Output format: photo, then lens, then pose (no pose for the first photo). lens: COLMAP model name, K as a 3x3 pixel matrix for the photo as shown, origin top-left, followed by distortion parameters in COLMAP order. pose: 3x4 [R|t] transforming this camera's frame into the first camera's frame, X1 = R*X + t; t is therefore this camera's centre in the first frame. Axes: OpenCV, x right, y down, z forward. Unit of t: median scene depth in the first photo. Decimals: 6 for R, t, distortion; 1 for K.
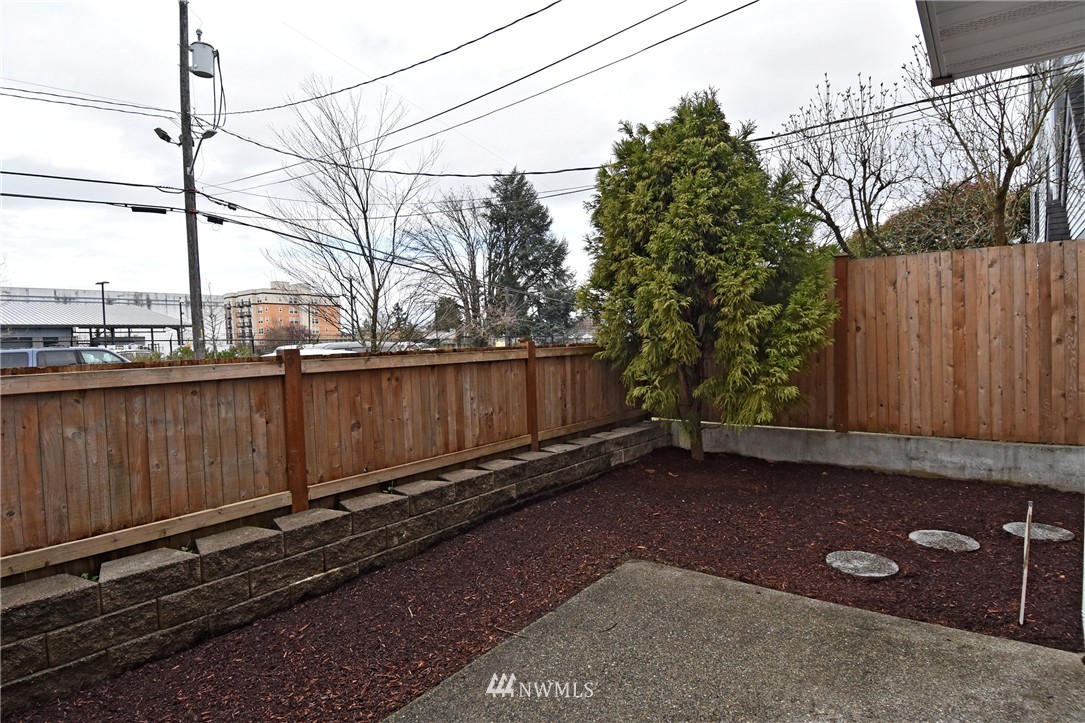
lens RADIAL K [[565.4, 0, 542.5], [0, 565.4, 361.5], [0, 0, 1]] dist [0.045790, -0.046137]
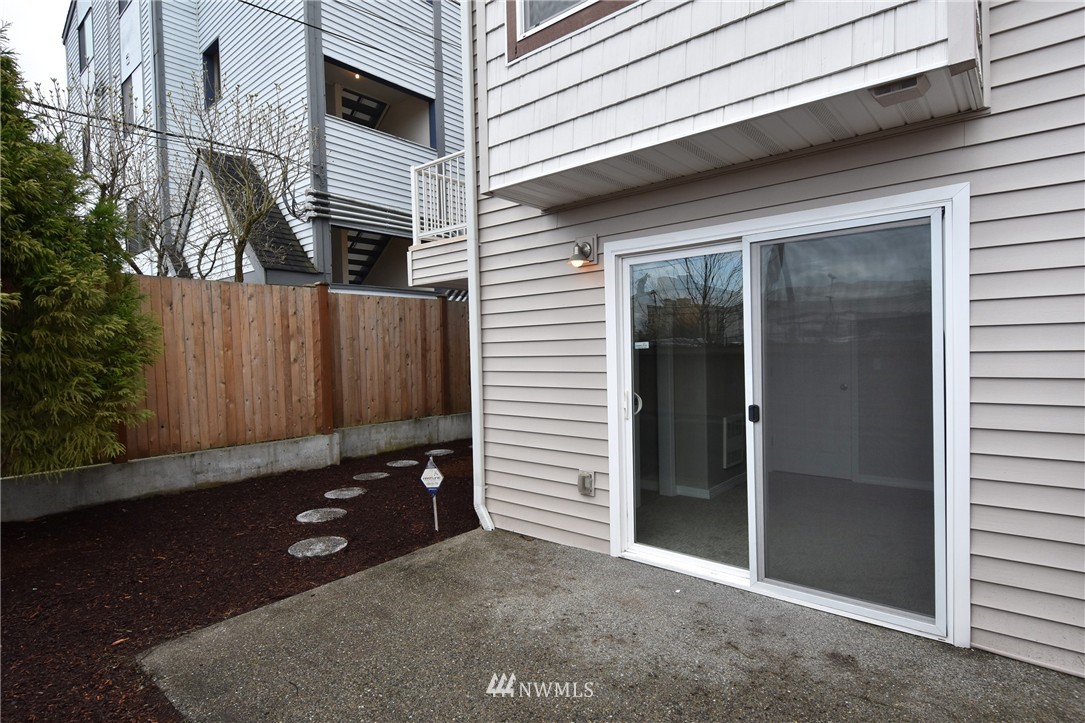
lens RADIAL K [[565.7, 0, 560.4], [0, 565.7, 352.5], [0, 0, 1]] dist [0.006989, -0.000067]
pose [[0.030108, 0.024139, 0.999255, -0.387816], [0.053985, 0.998210, -0.025740, 0.012798], [-0.998088, 0.054720, 0.028751, 0.308155]]
